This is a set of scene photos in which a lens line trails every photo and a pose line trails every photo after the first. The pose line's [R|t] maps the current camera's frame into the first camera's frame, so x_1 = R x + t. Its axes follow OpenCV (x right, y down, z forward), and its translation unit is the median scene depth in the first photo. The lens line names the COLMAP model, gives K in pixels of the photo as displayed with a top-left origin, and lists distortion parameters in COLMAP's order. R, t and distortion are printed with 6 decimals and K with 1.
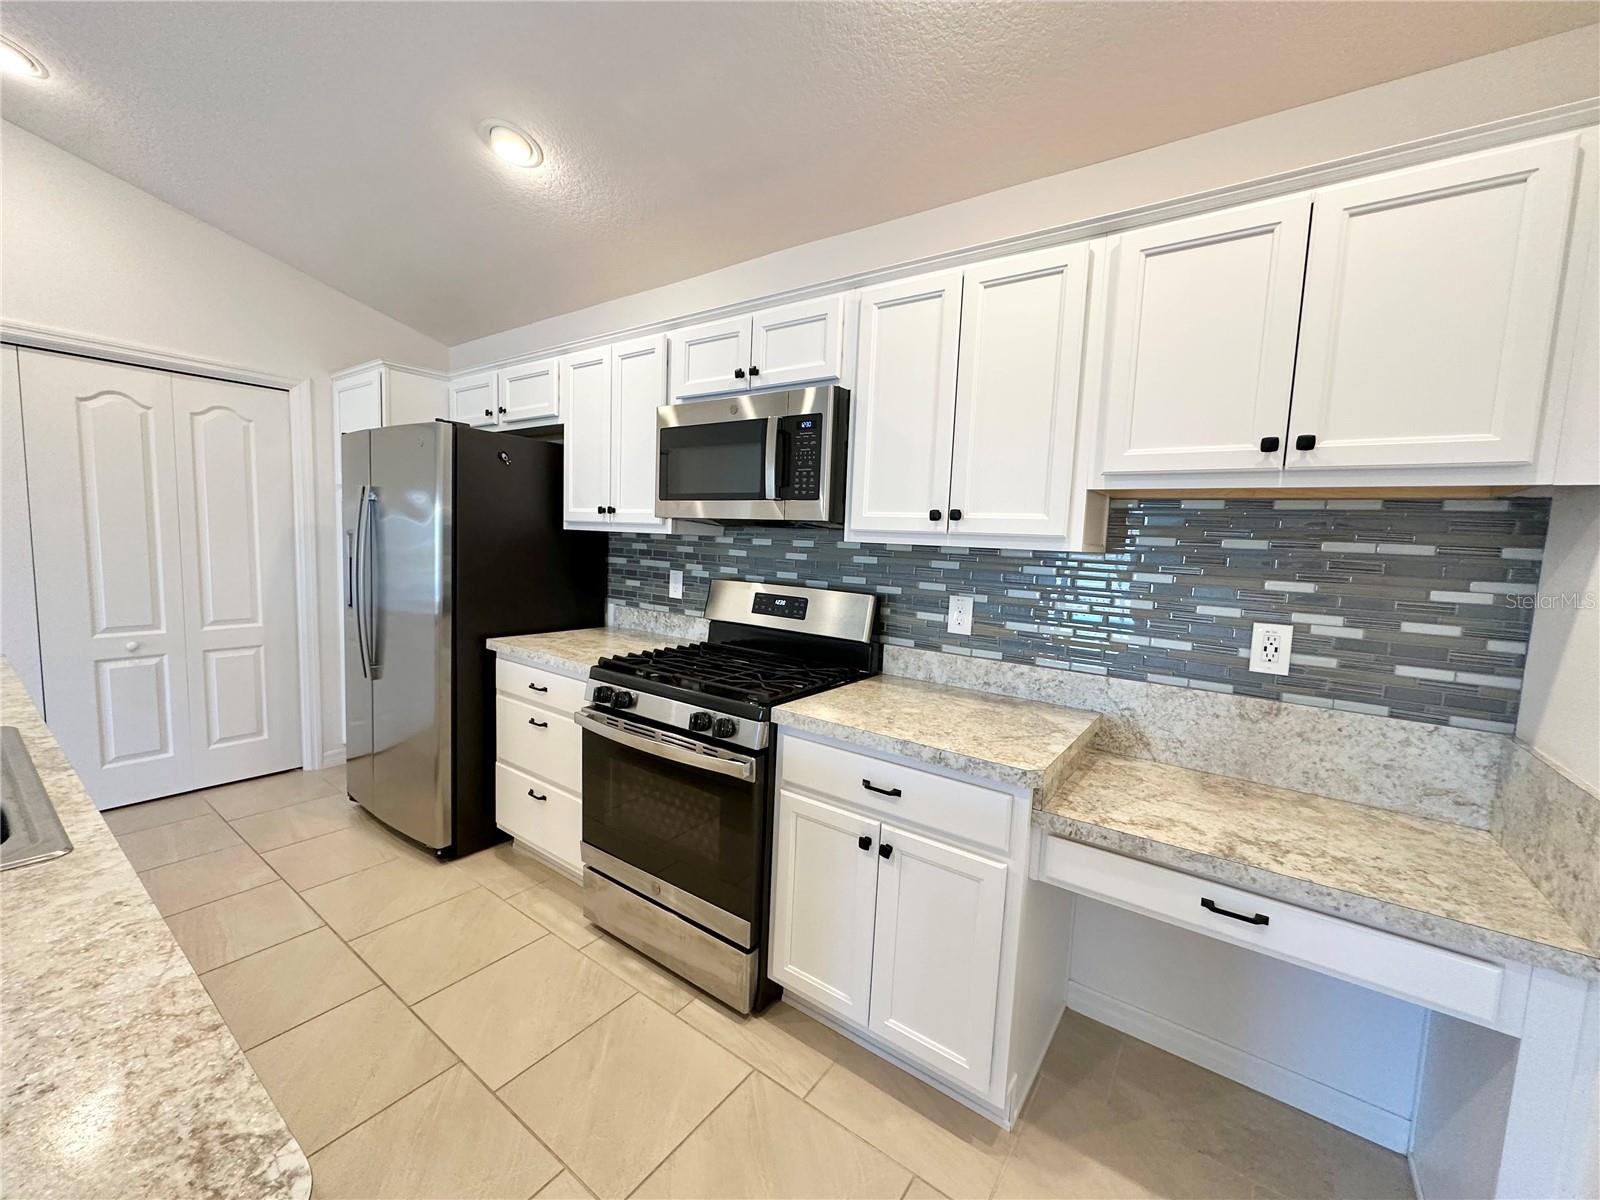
lens RADIAL K [[641.1, 0, 800.0], [0, 641.1, 600.0], [0, 0, 1]] dist [-0.002788, 0.000709]
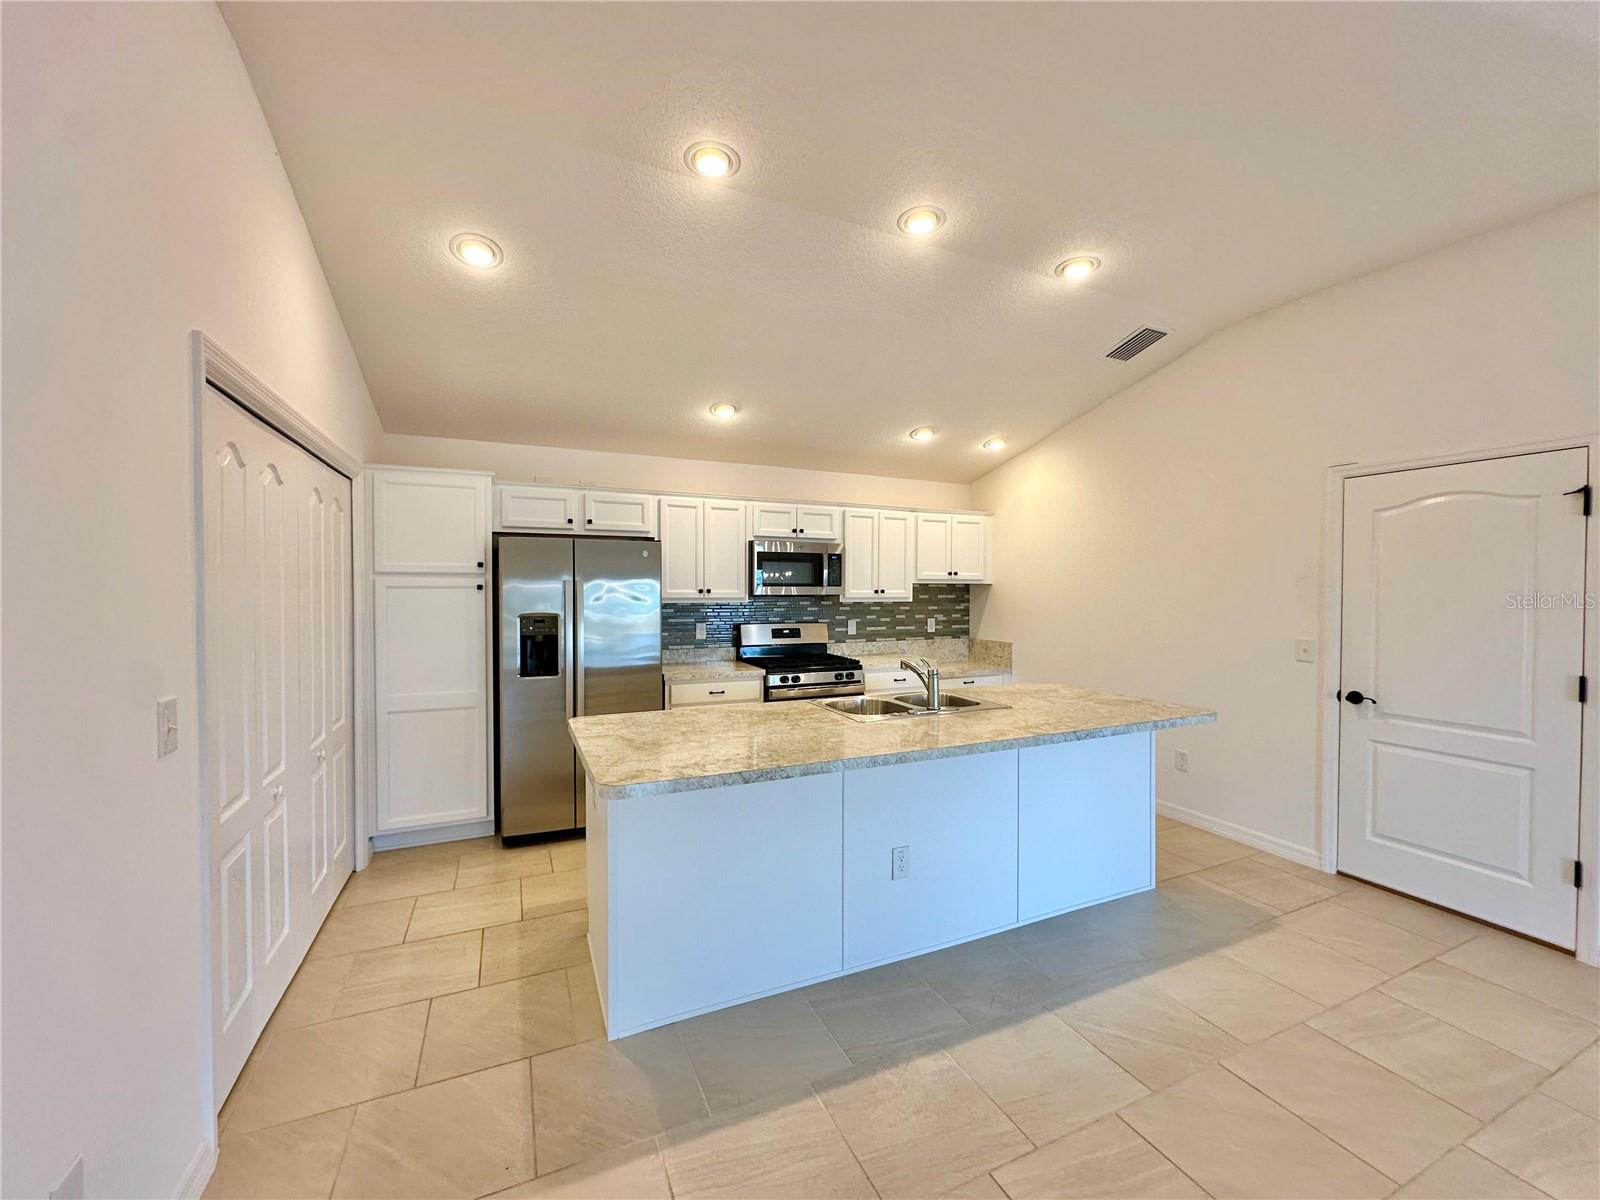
lens RADIAL K [[641.1, 0, 800.0], [0, 641.1, 600.0], [0, 0, 1]] dist [-0.002788, 0.000709]
pose [[0.490337, -0.053940, 0.869862, -2.233016], [0.102245, 0.994751, 0.004049, -0.125460], [-0.865514, 0.086954, 0.493279, -0.124219]]
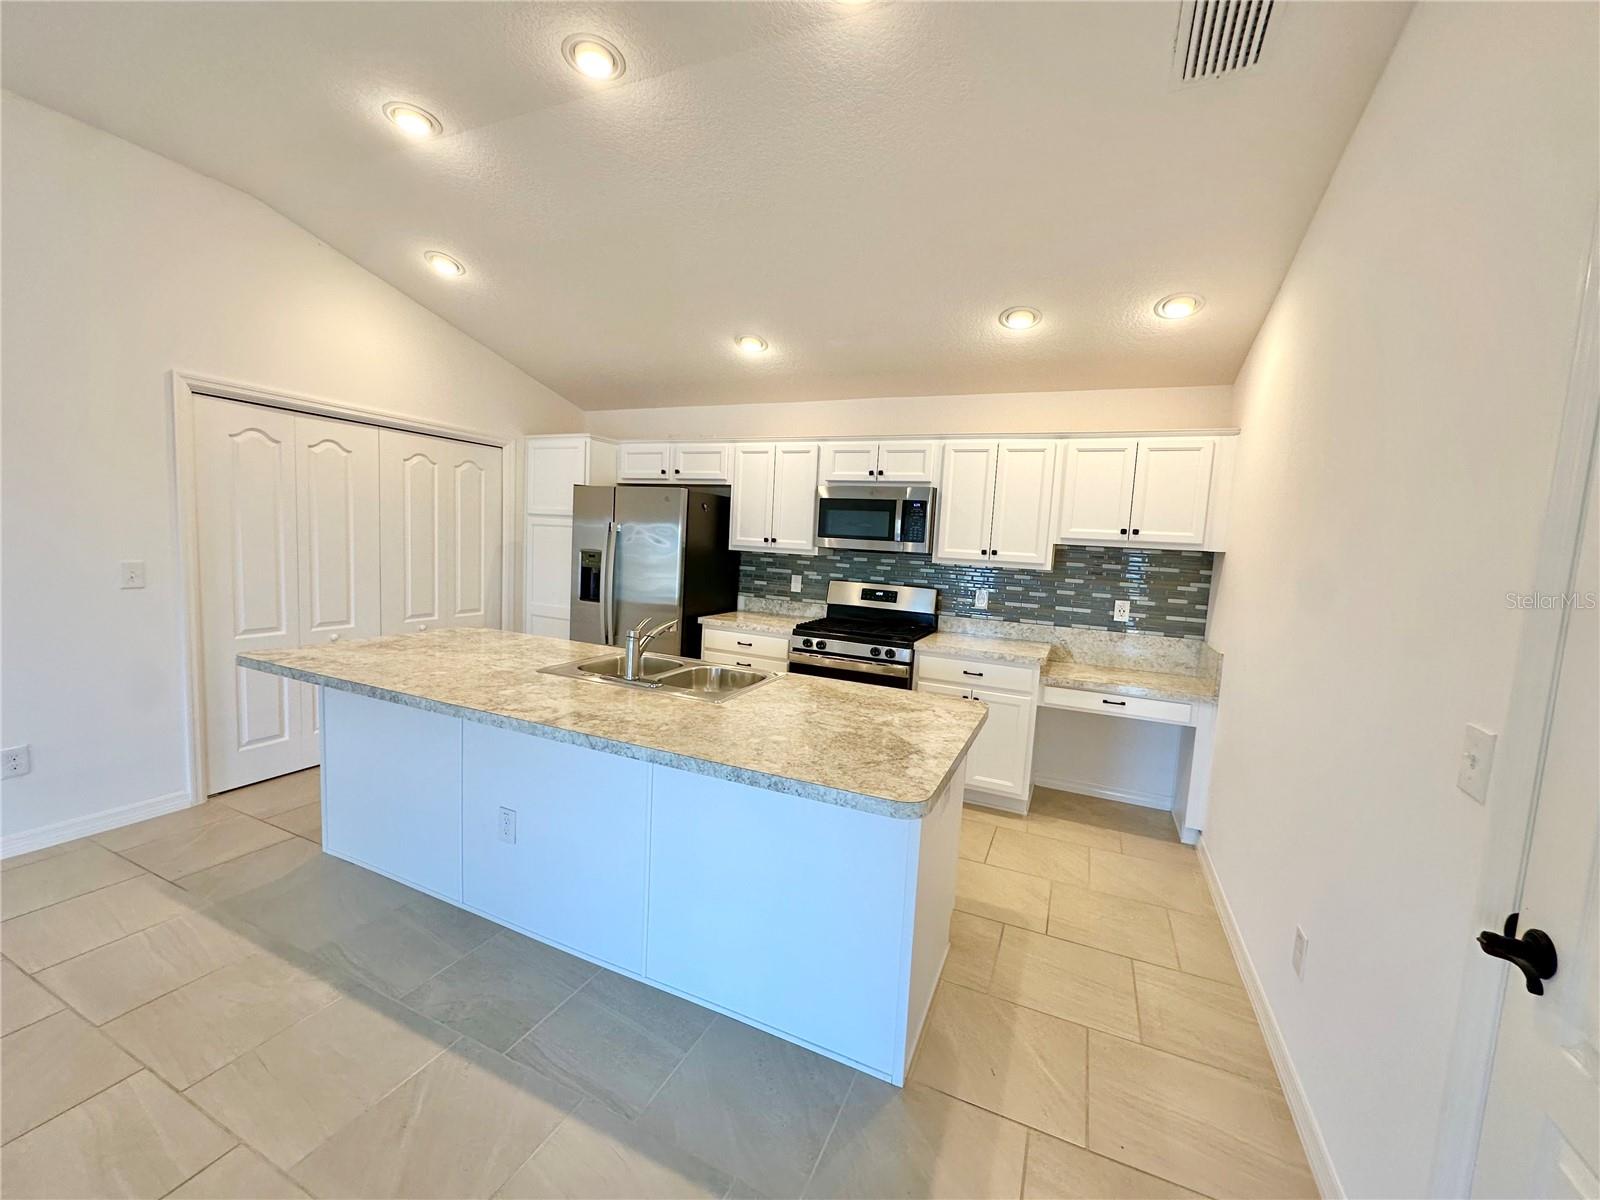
lens RADIAL K [[641.1, 0, 800.0], [0, 641.1, 600.0], [0, 0, 1]] dist [-0.002788, 0.000709]
pose [[0.979098, -0.009102, 0.203187, -0.745190], [0.007513, 0.999935, 0.008589, 0.005202], [-0.203252, -0.006883, 0.979102, -0.882074]]
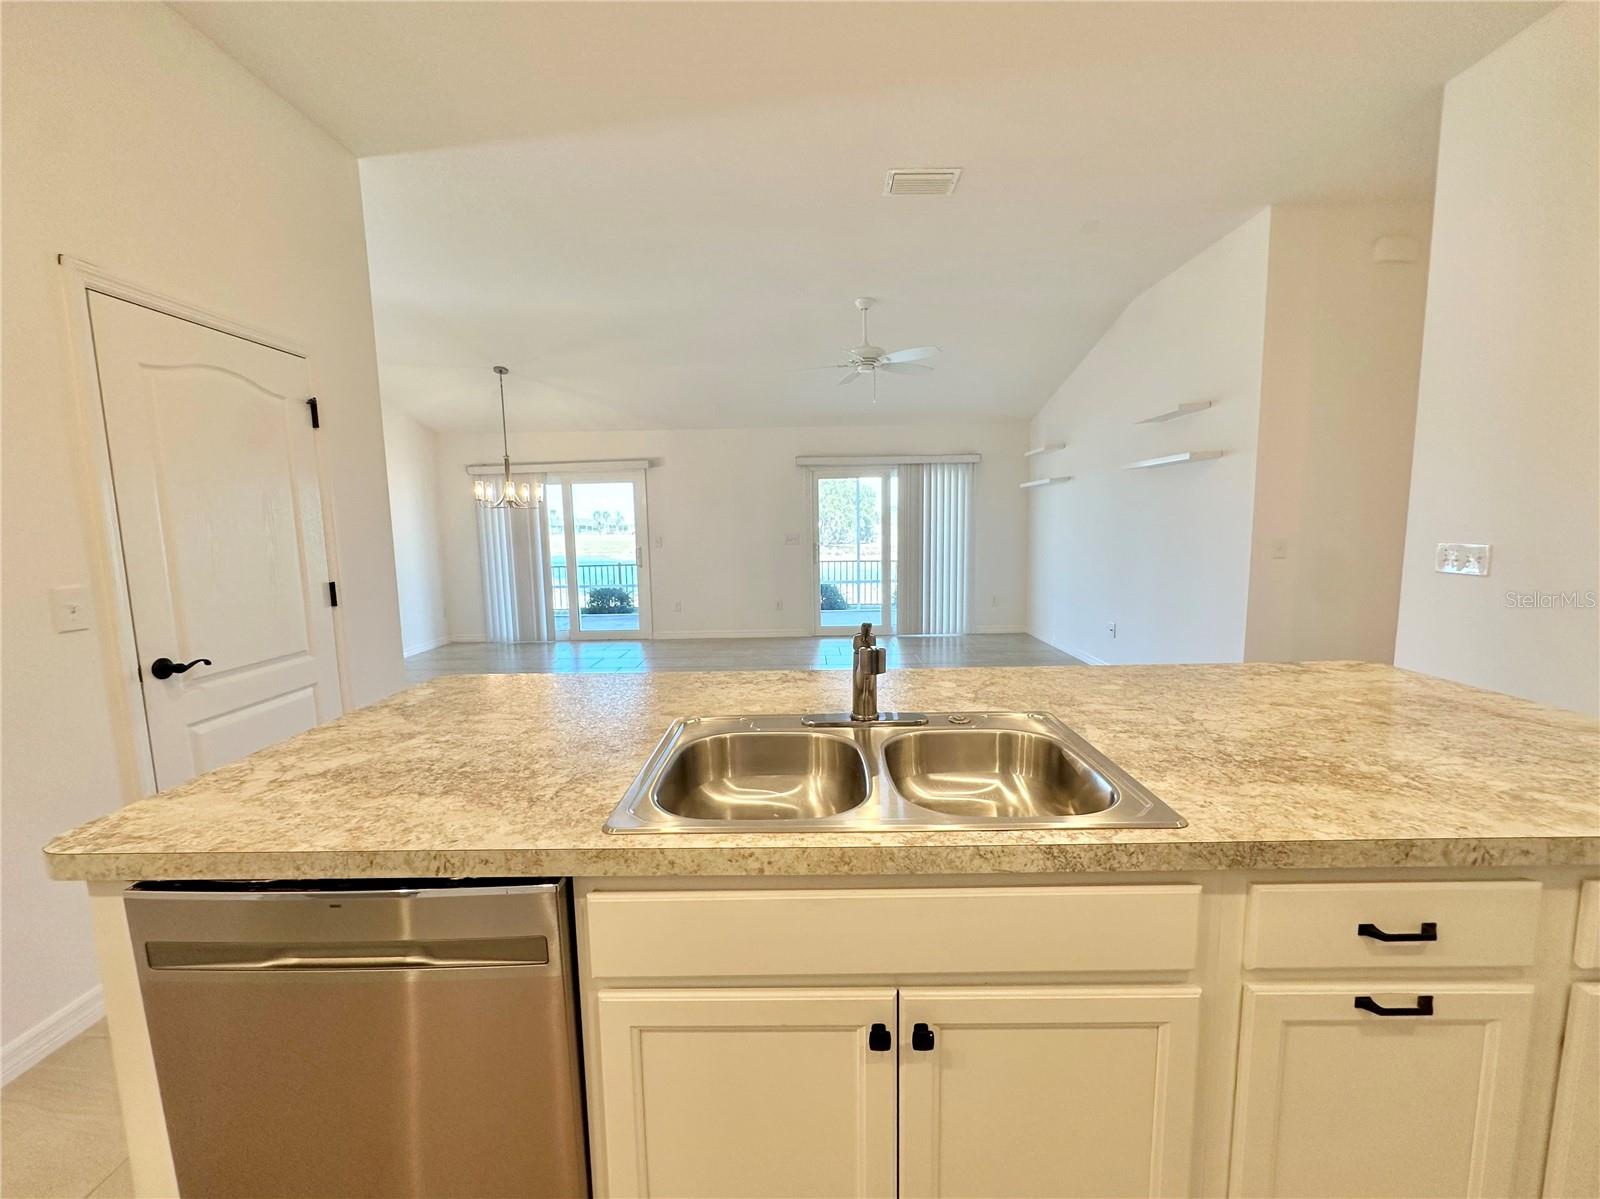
lens RADIAL K [[653.3, 0, 800.0], [0, 653.3, 599.5], [0, 0, 1]] dist [-0.001175, 0.000308]
pose [[-0.816914, 0.044510, -0.575039, -0.349680], [-0.071143, 0.981627, 0.177049, -0.087479], [0.572354, 0.185544, -0.798739, 0.864897]]
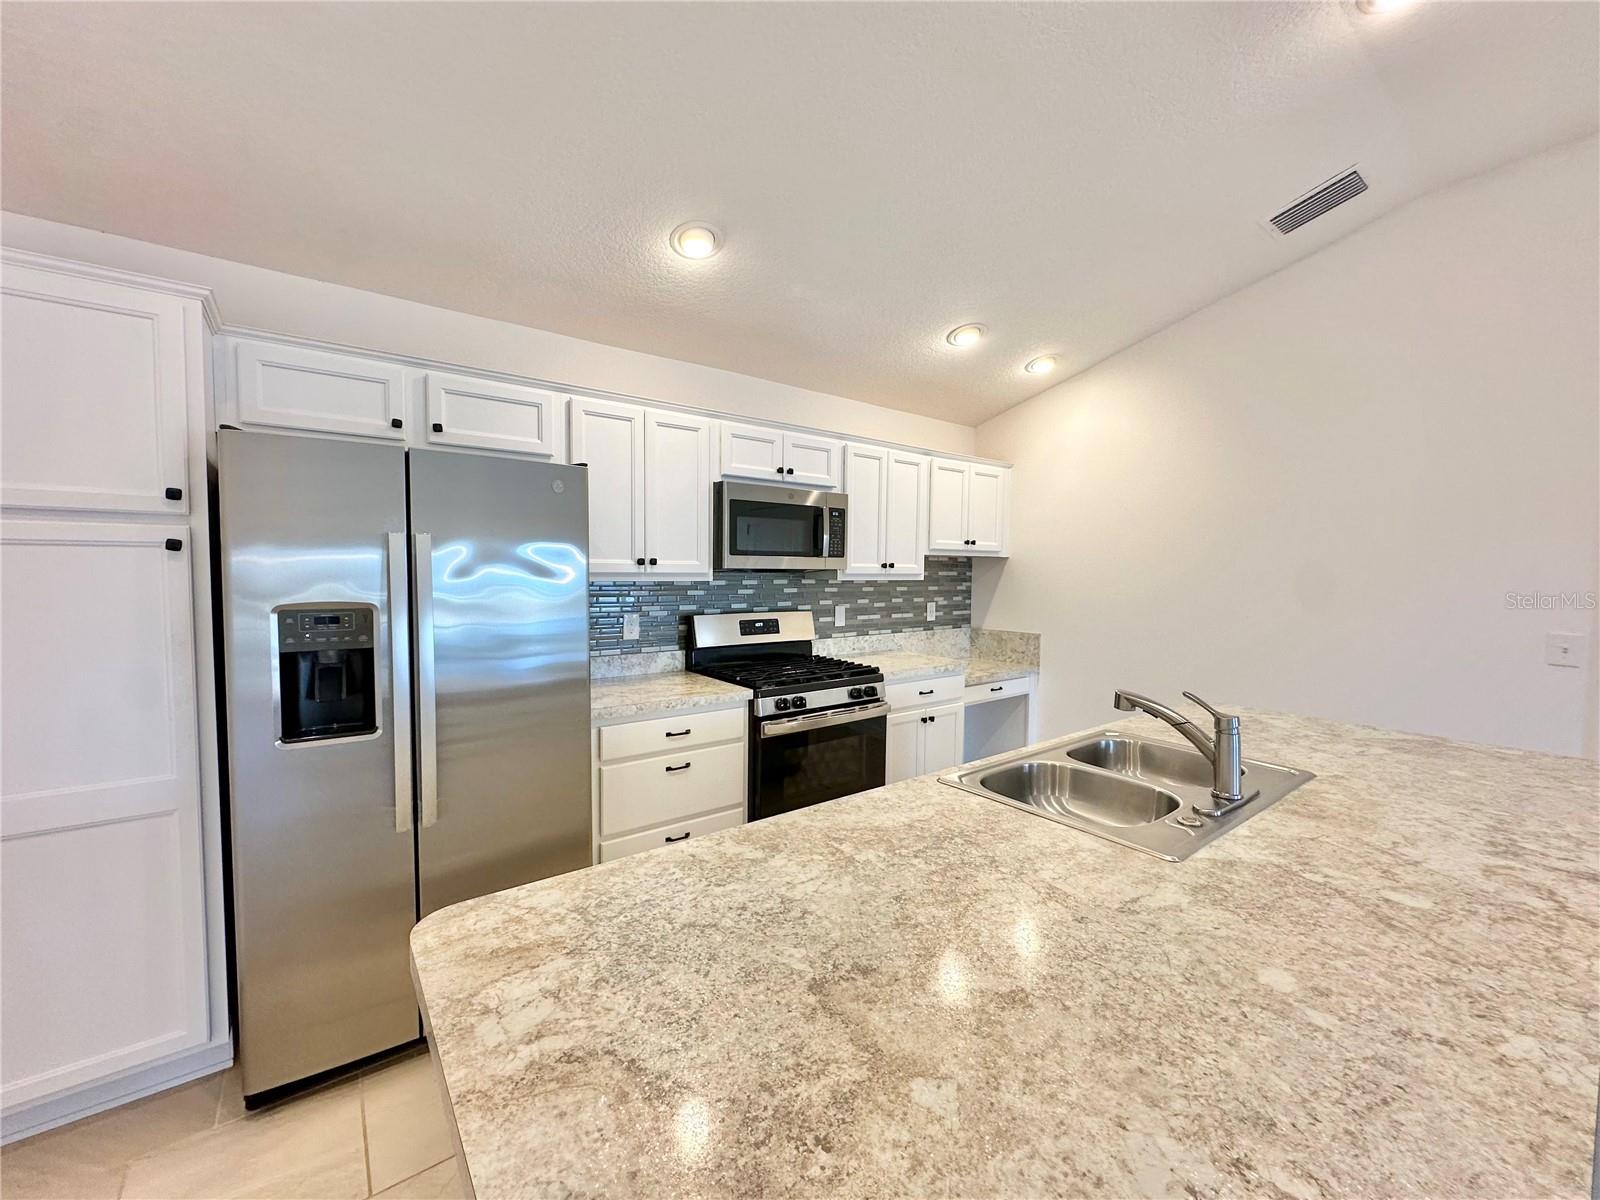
lens RADIAL K [[641.1, 0, 800.0], [0, 641.1, 600.0], [0, 0, 1]] dist [-0.002788, 0.000709]
pose [[0.285961, -0.084508, 0.954508, -1.629089], [0.096395, 0.993588, 0.059089, -0.150827], [-0.953381, 0.075112, 0.292273, 0.592440]]
